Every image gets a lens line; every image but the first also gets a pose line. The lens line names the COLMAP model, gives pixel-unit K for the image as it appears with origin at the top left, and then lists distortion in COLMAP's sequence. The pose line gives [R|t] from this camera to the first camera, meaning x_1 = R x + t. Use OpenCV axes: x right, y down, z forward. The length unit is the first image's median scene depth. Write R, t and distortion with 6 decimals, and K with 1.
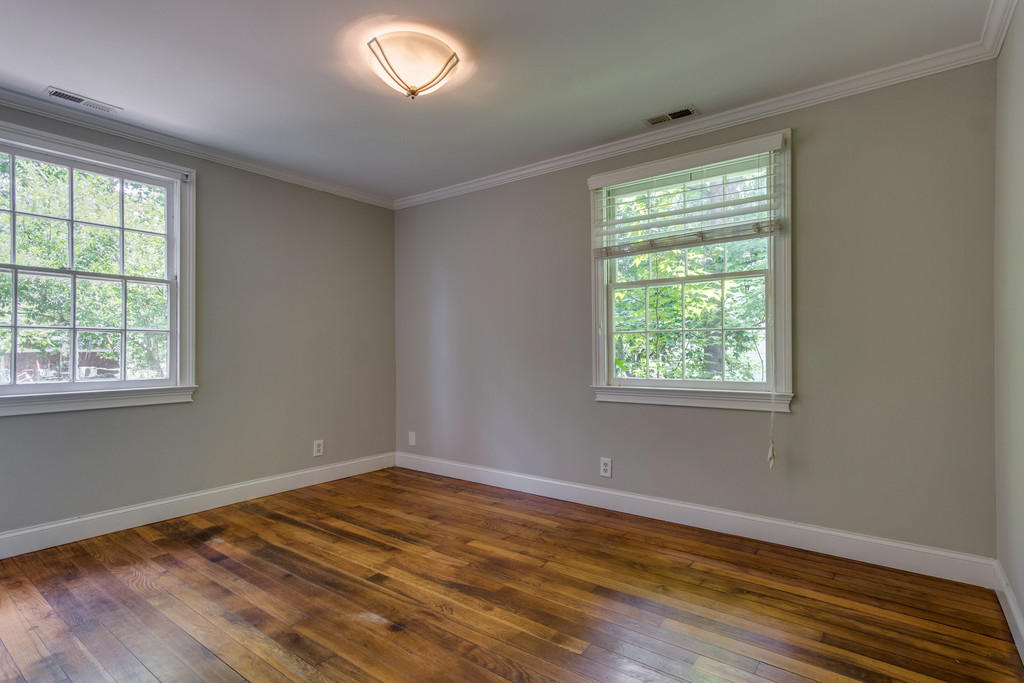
lens RADIAL K [[478.8, 0, 514.1], [0, 478.8, 351.0], [0, 0, 1]] dist [0.005002, 0.000510]
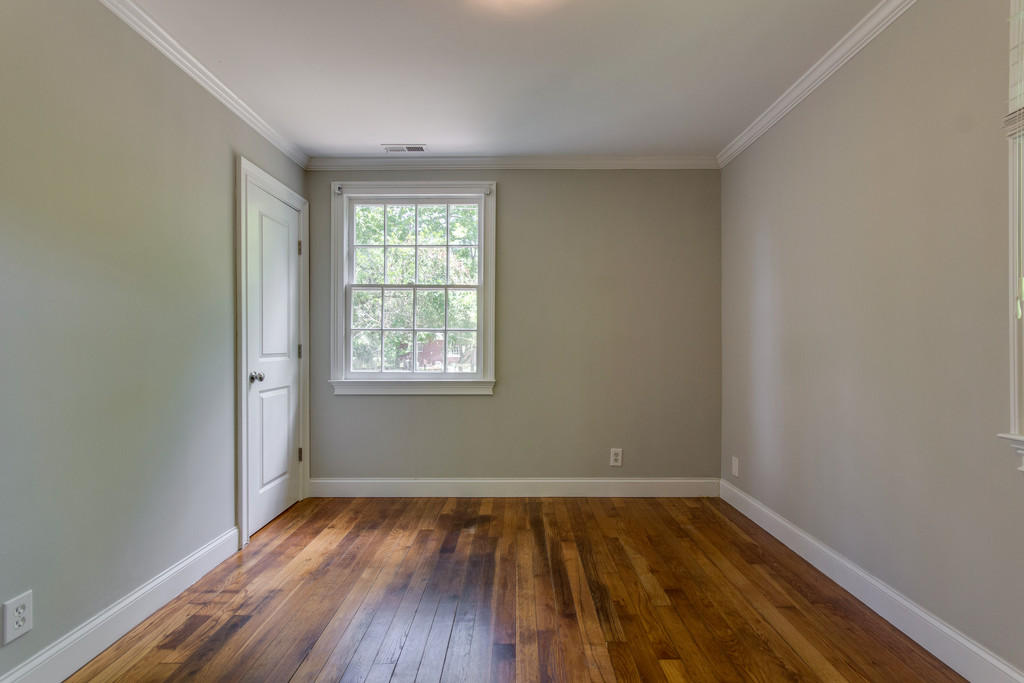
lens RADIAL K [[478.8, 0, 514.1], [0, 478.8, 351.0], [0, 0, 1]] dist [0.005002, 0.000510]
pose [[0.626882, 0.011170, -0.779034, 0.231277], [-0.005912, 0.999937, 0.009580, -0.004811], [0.779092, -0.001400, 0.626908, 0.400921]]
